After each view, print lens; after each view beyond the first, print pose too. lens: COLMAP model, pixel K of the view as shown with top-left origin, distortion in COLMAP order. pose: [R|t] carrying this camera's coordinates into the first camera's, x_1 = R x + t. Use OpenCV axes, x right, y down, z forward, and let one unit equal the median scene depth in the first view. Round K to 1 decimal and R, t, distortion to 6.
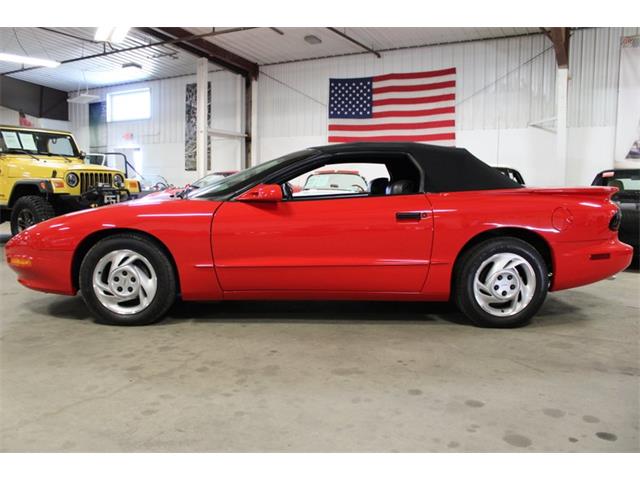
lens RADIAL K [[521.3, 0, 320.0], [0, 521.3, 240.0], [0, 0, 1]] dist [-0.153395, 0.126834]
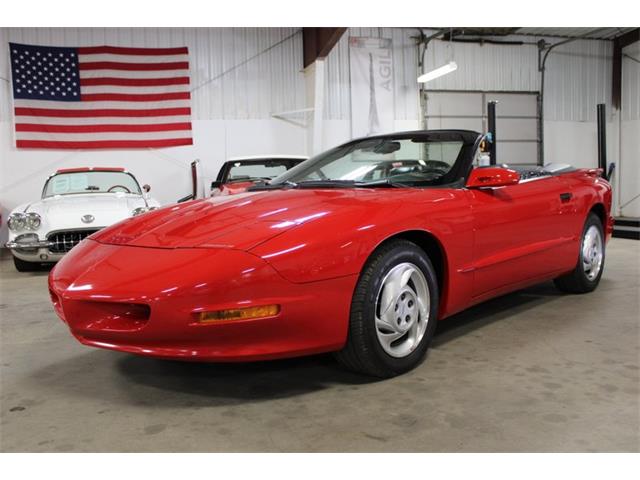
lens RADIAL K [[597.3, 0, 320.0], [0, 597.3, 240.0], [0, 0, 1]] dist [-0.126734, 0.115004]
pose [[0.705989, -0.095254, 0.701788, -0.445250], [0.109242, 0.993701, 0.024980, -0.018841], [-0.699747, 0.059029, 0.711948, 0.219595]]
